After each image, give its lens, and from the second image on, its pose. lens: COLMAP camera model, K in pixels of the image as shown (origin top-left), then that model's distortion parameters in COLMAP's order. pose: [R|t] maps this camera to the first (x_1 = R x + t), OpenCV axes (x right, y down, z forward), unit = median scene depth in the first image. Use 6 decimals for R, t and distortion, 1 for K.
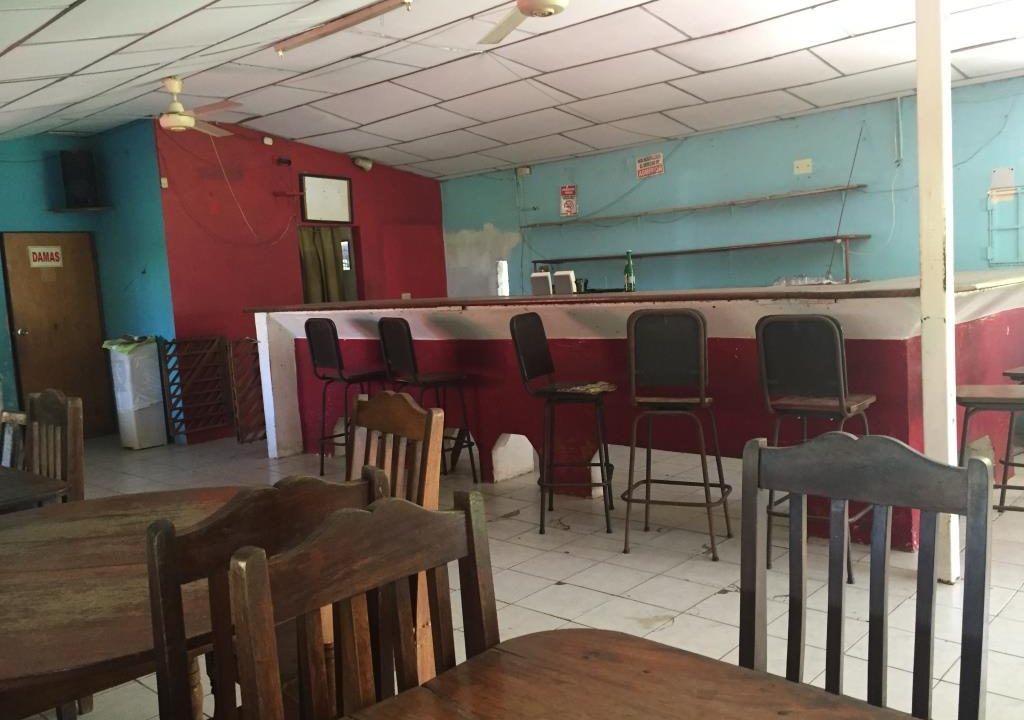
lens RADIAL K [[879.2, 0, 508.4], [0, 879.2, 358.3], [0, 0, 1]] dist [0.100914, -0.156897]
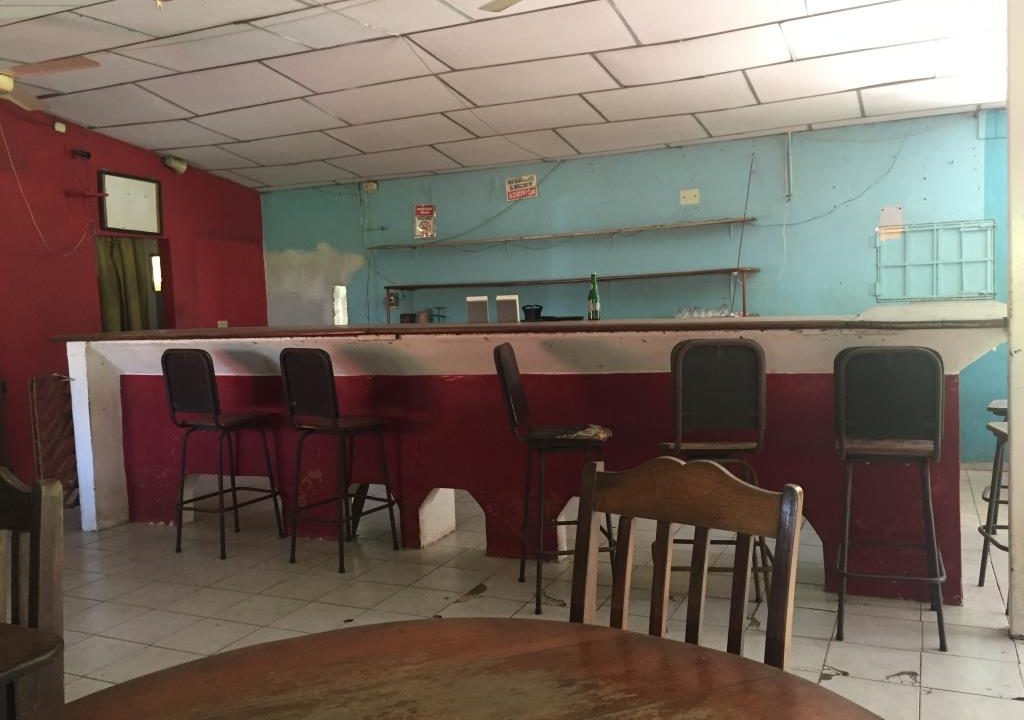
lens RADIAL K [[879.2, 0, 508.7], [0, 879.2, 359.1], [0, 0, 1]] dist [0.100914, -0.156897]
pose [[0.951658, 0.001613, 0.307155, -0.163204], [0.010053, 0.999287, -0.036395, -0.004664], [-0.306995, 0.037724, 0.950963, 0.150879]]
